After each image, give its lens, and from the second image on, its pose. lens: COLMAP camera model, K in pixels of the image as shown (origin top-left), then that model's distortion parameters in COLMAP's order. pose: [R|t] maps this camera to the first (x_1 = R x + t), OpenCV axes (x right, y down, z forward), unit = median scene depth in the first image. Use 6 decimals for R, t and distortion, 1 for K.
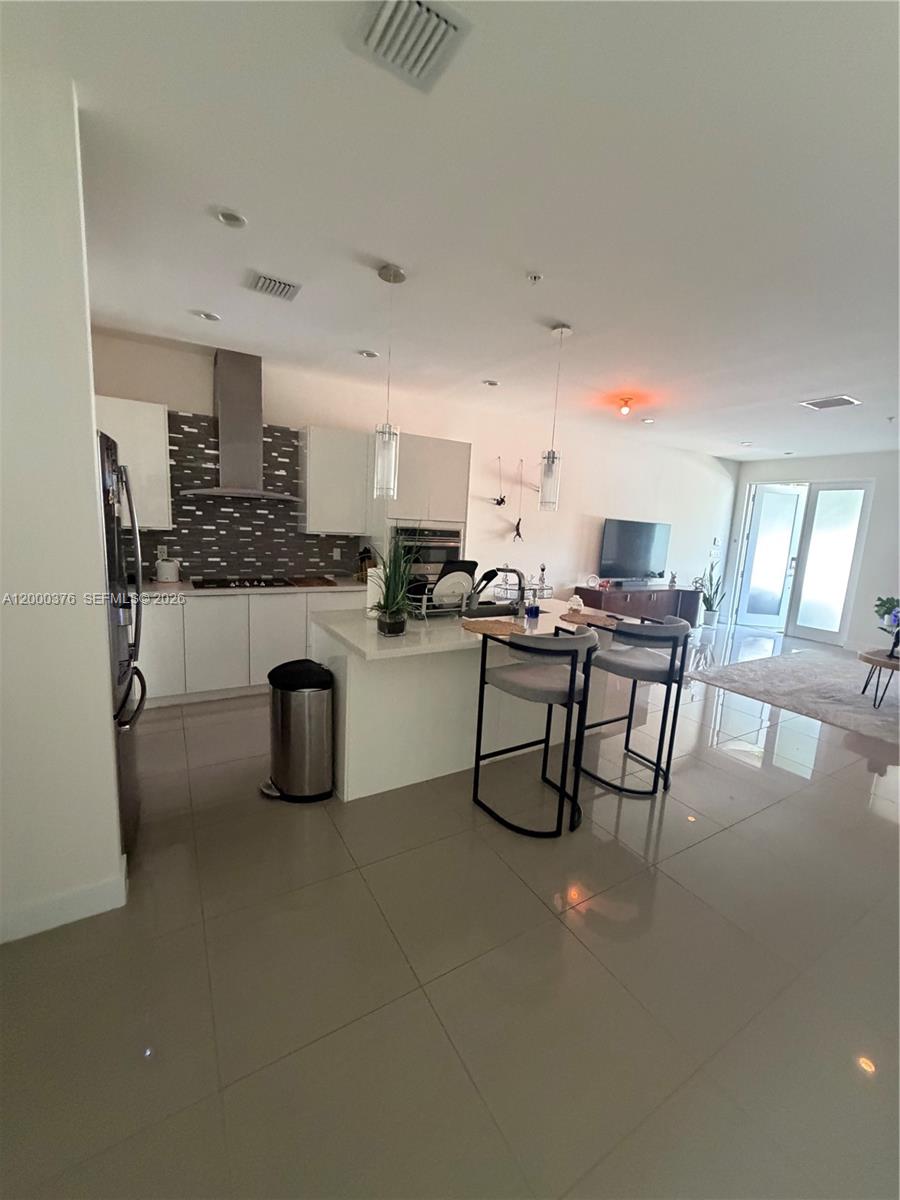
lens RADIAL K [[476.8, 0, 449.2], [0, 476.8, 597.3], [0, 0, 1]] dist [-0.000397, -0.000078]
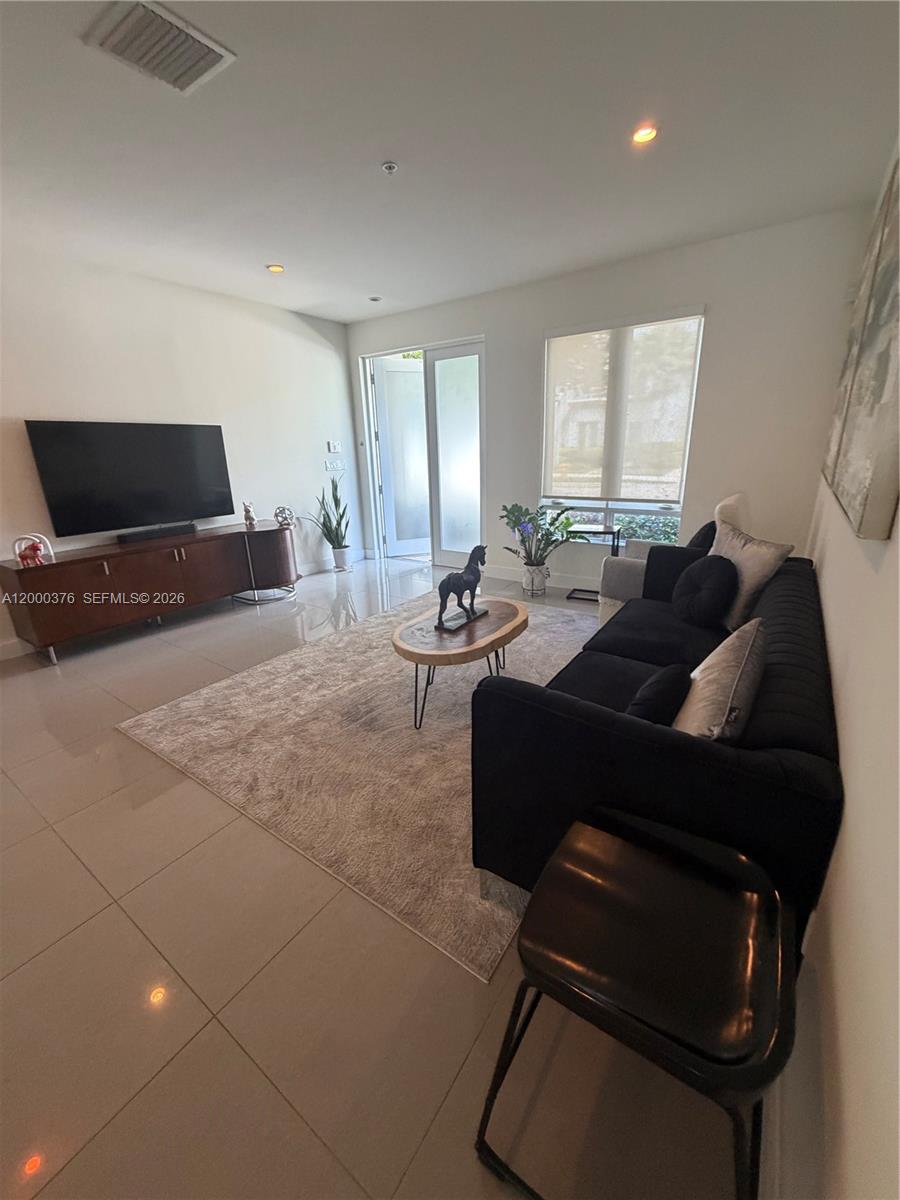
lens RADIAL K [[476.8, 0, 449.2], [0, 476.8, 597.3], [0, 0, 1]] dist [-0.000397, -0.000078]
pose [[0.907319, -0.204602, 0.367302, 0.453777], [0.143250, 0.971771, 0.187455, -0.010803], [-0.395288, -0.117466, 0.911016, 0.296856]]
